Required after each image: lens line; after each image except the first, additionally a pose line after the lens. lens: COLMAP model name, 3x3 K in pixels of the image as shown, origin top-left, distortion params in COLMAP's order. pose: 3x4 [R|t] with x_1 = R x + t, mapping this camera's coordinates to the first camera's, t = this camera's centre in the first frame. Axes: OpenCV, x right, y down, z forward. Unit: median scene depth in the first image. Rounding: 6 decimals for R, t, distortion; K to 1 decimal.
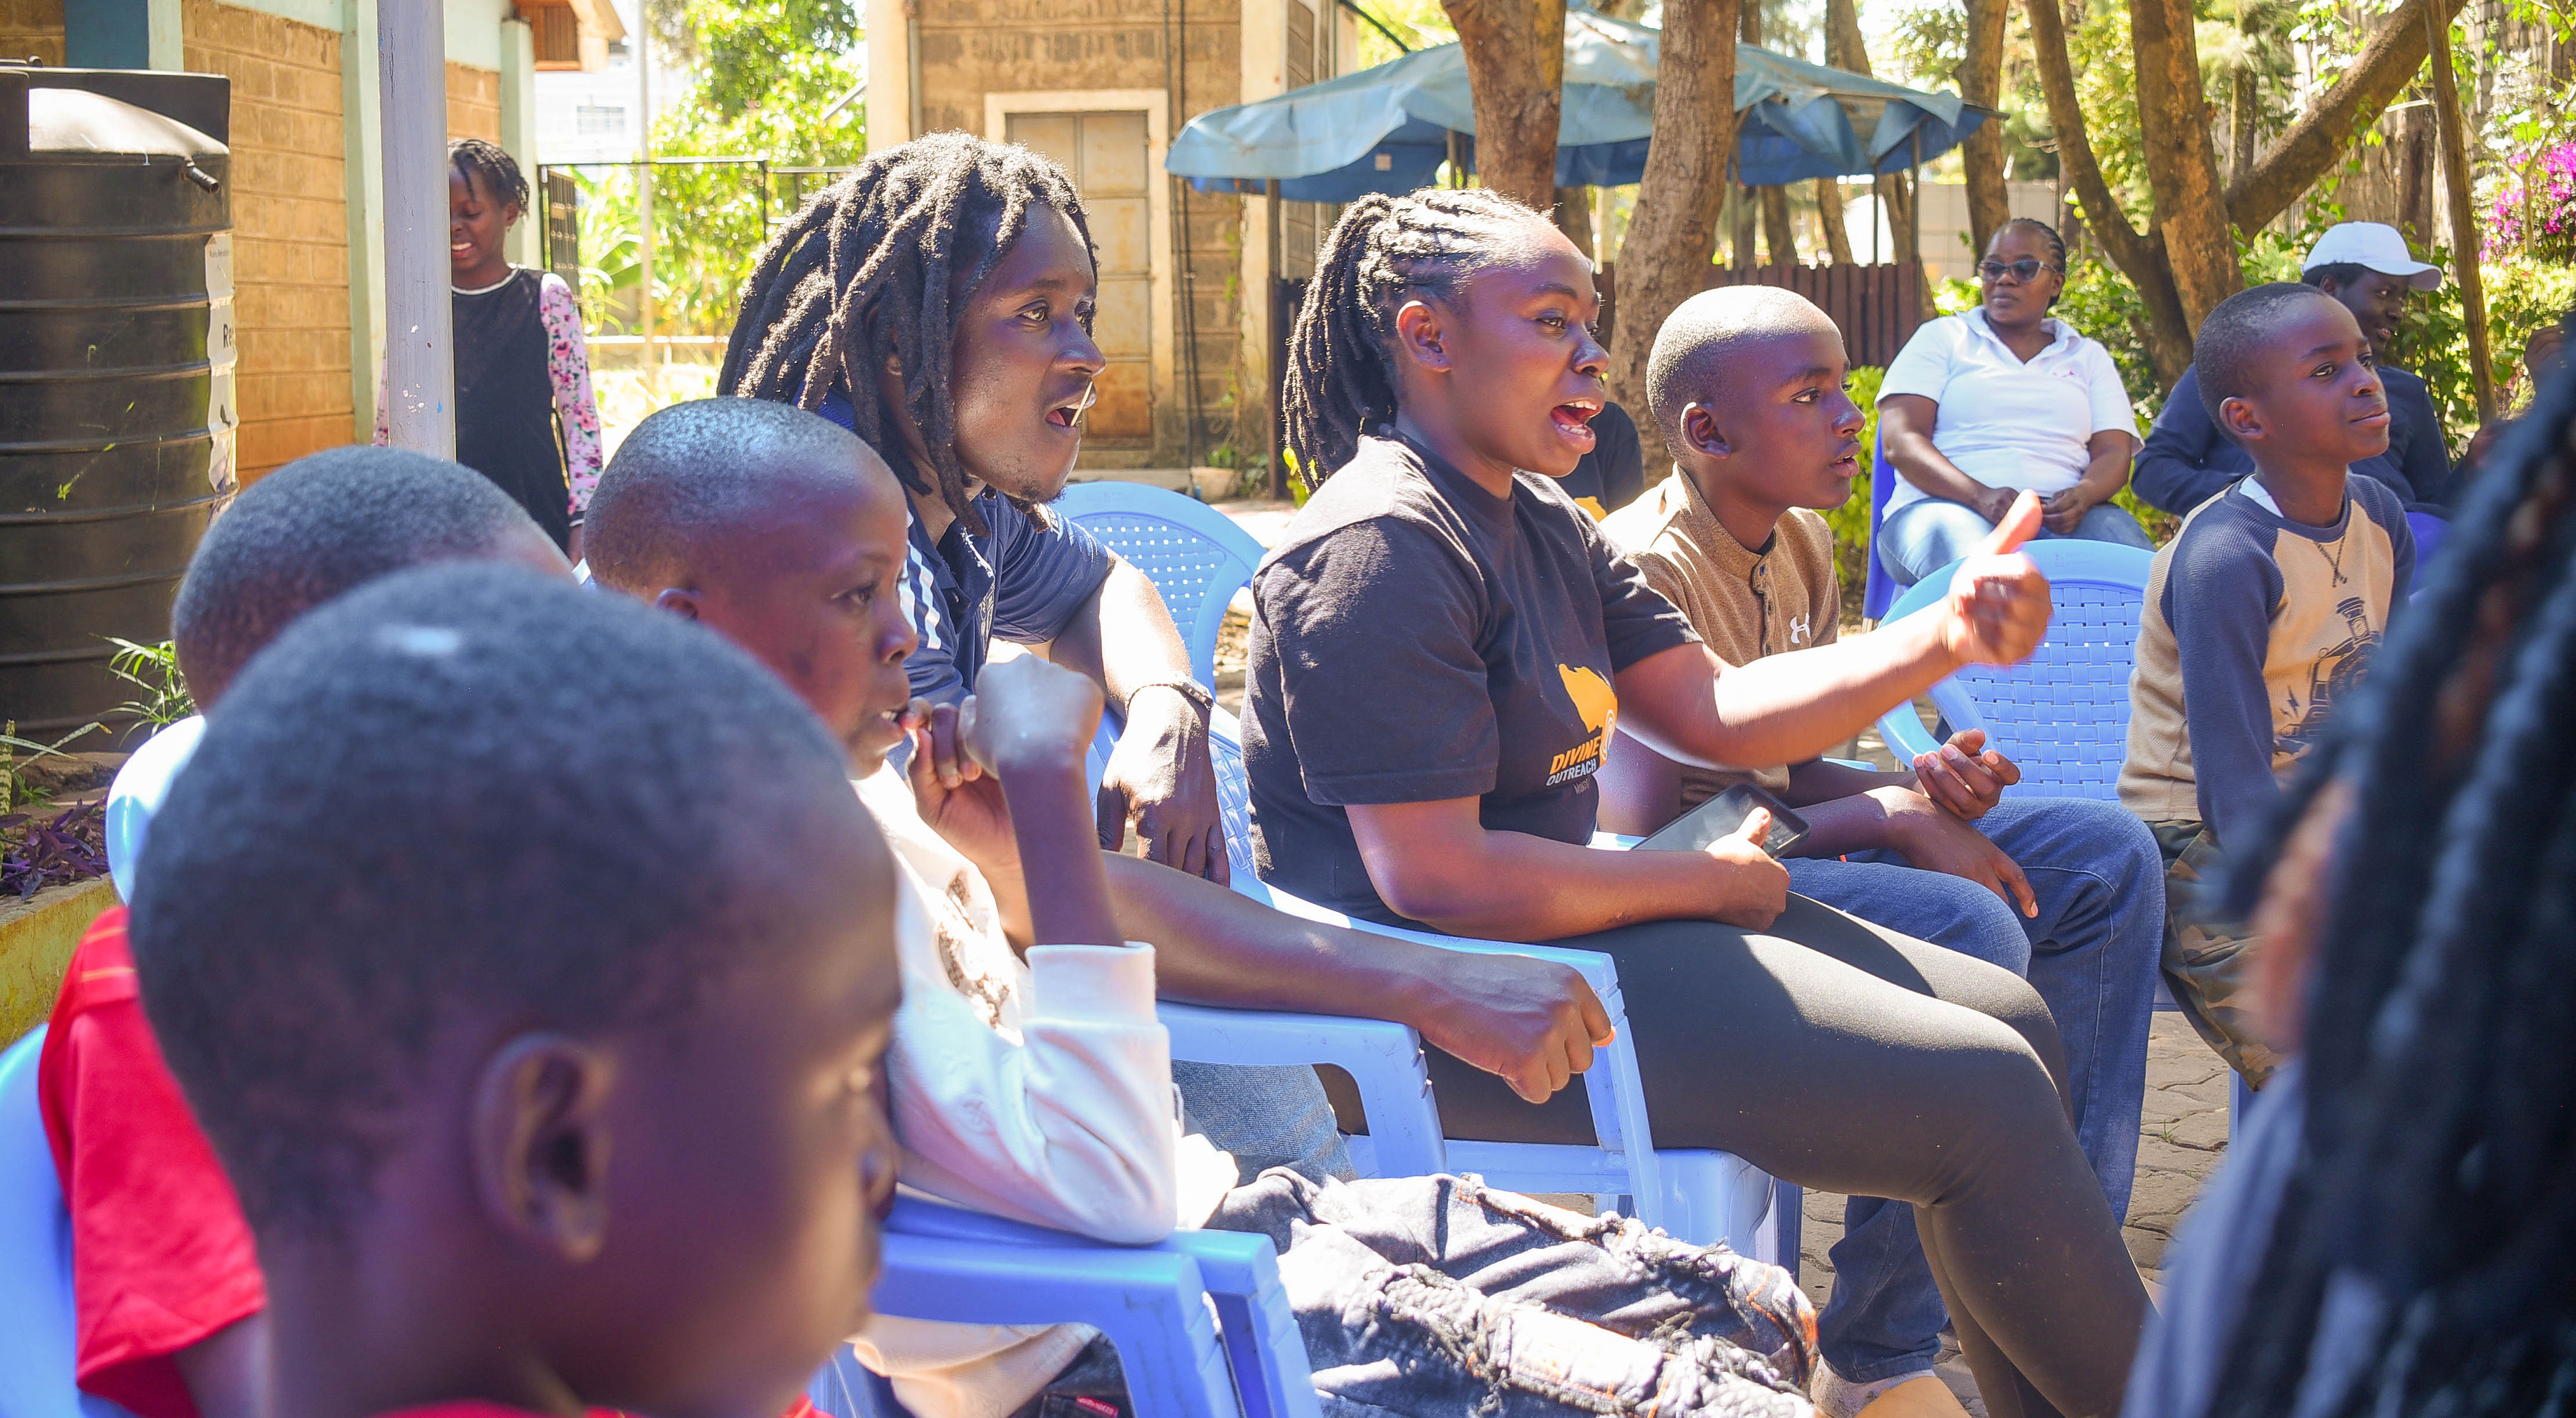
lens RADIAL K [[3224.5, 0, 1288.0], [0, 3224.5, 709.0], [0, 0, 1]] dist [0.008606, 0.031188]
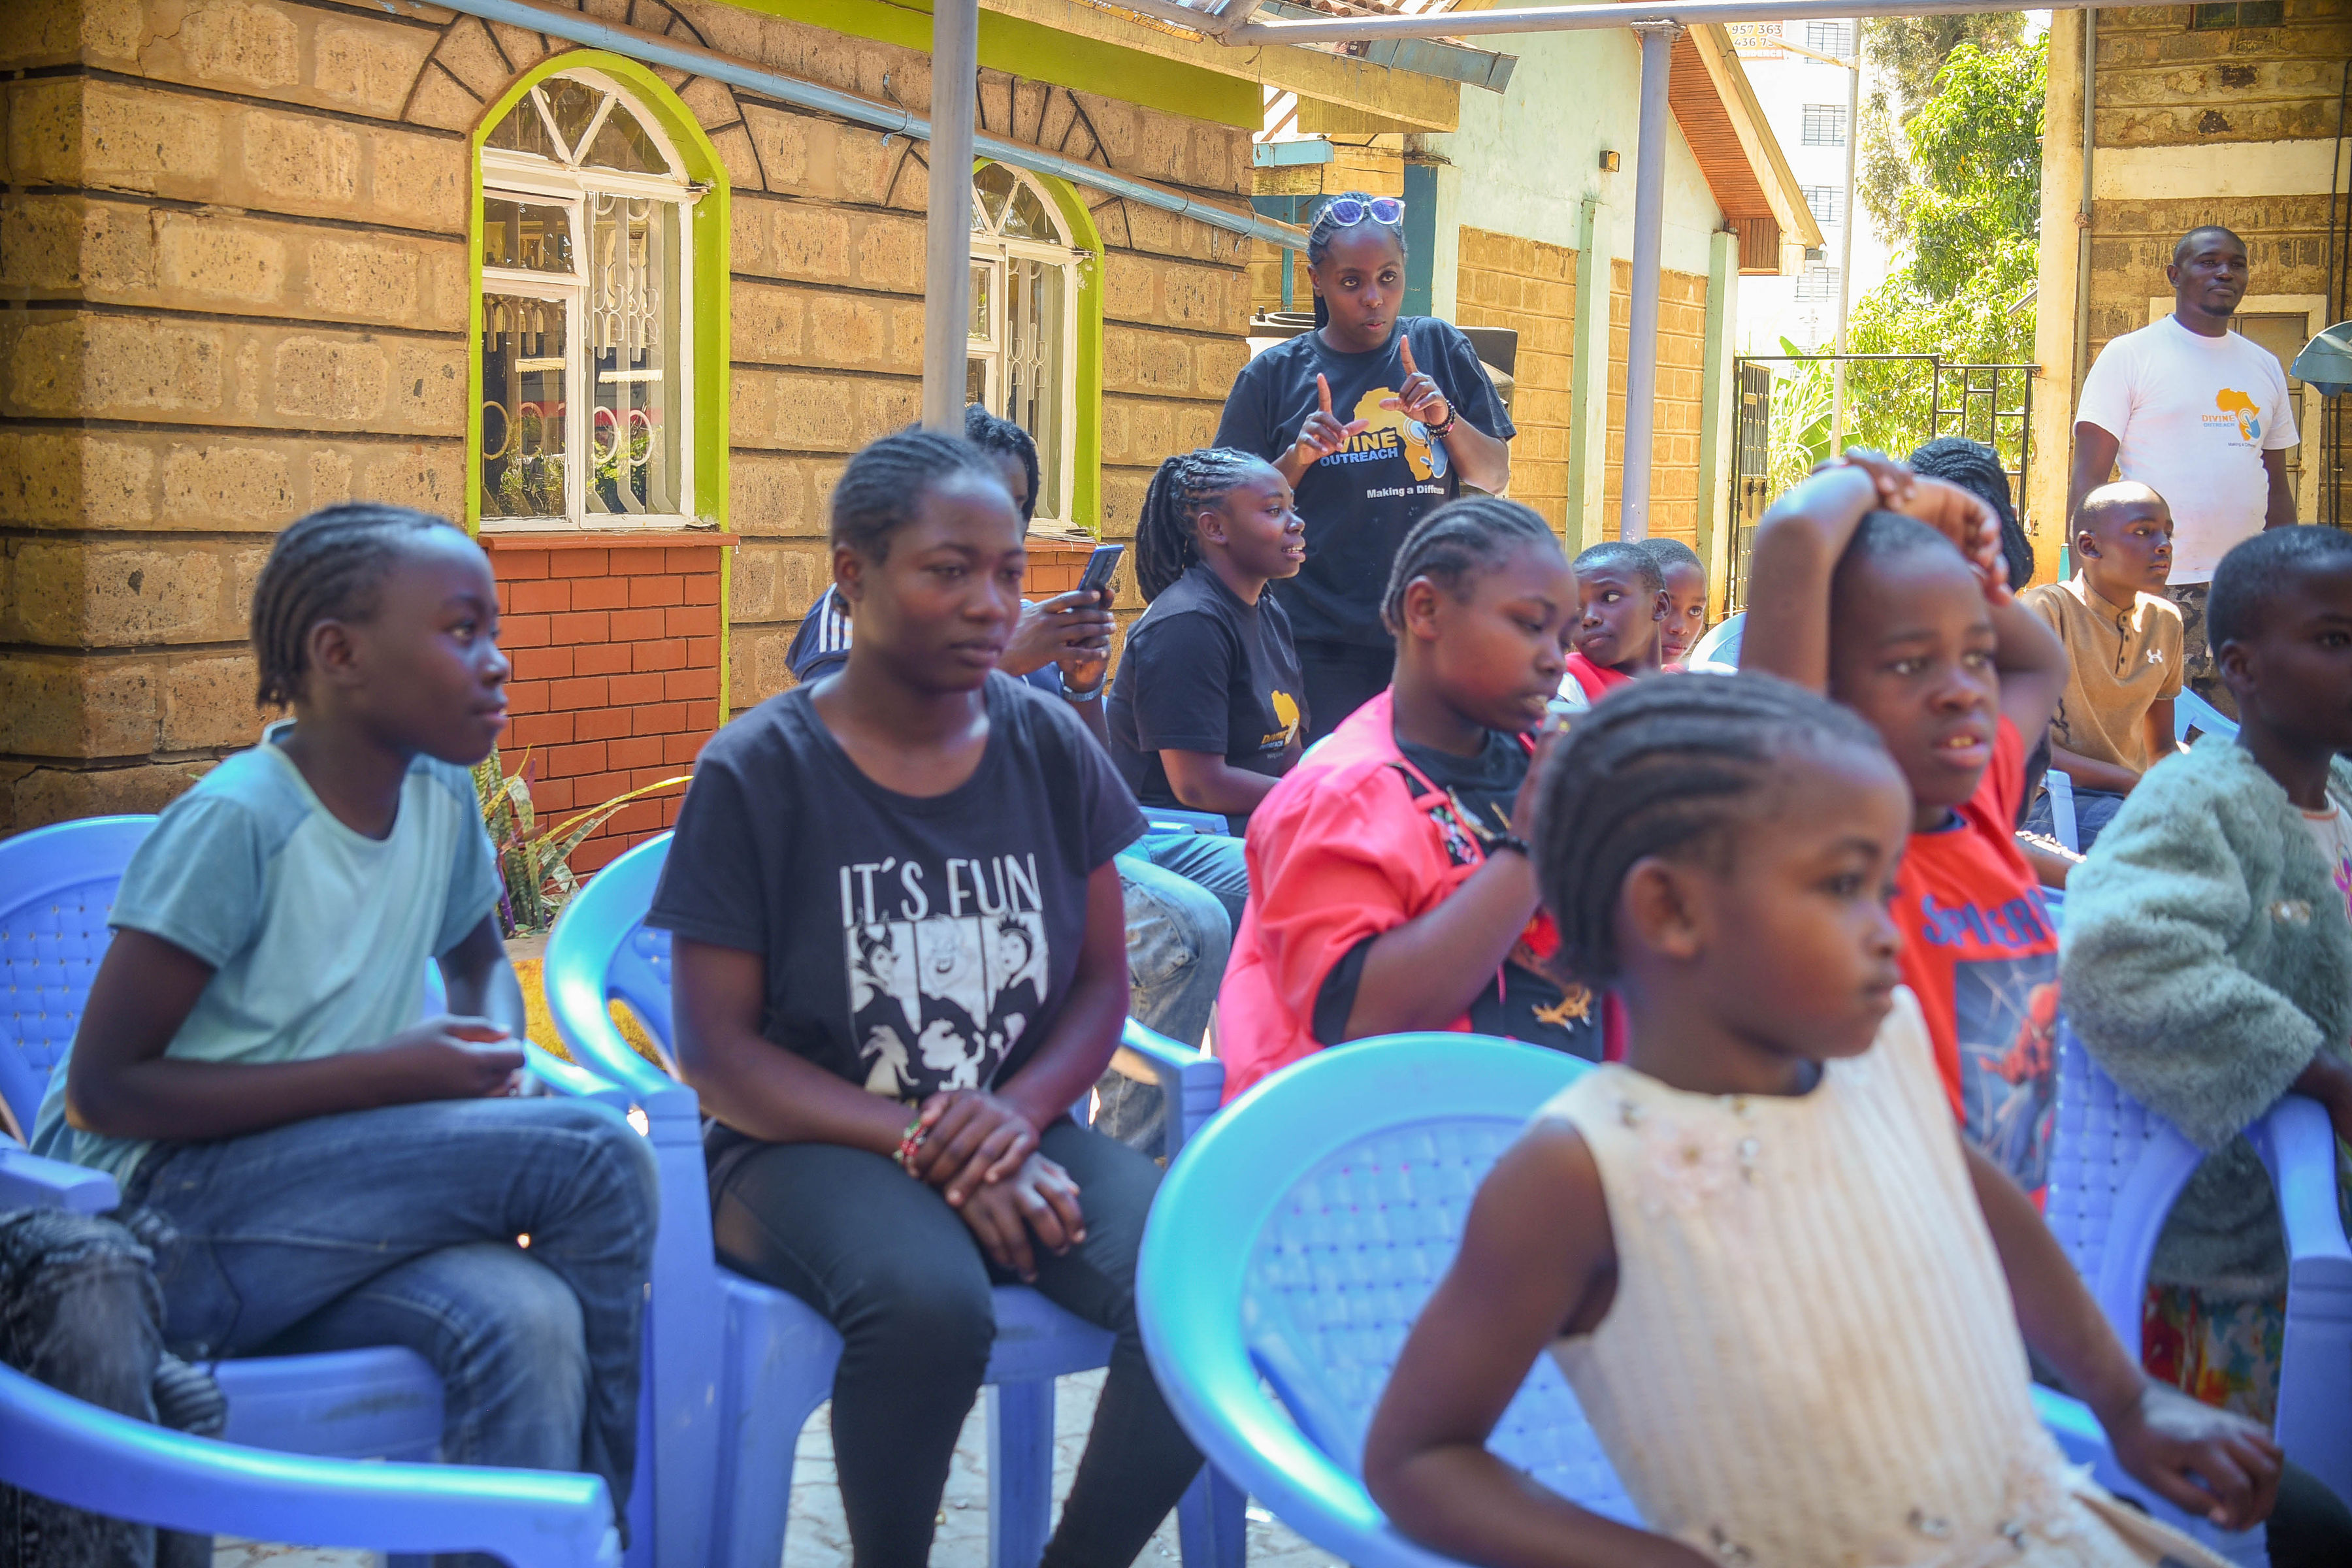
lens RADIAL K [[3621.9, 0, 1176.0], [0, 3621.9, 784.0], [0, 0, 1]] dist [0.027608, 0.126032]
pose [[0.927228, 0.060352, -0.369601, 0.063372], [-0.074885, 0.996877, -0.025085, 0.026556], [0.366933, 0.050937, 0.928852, -0.240900]]
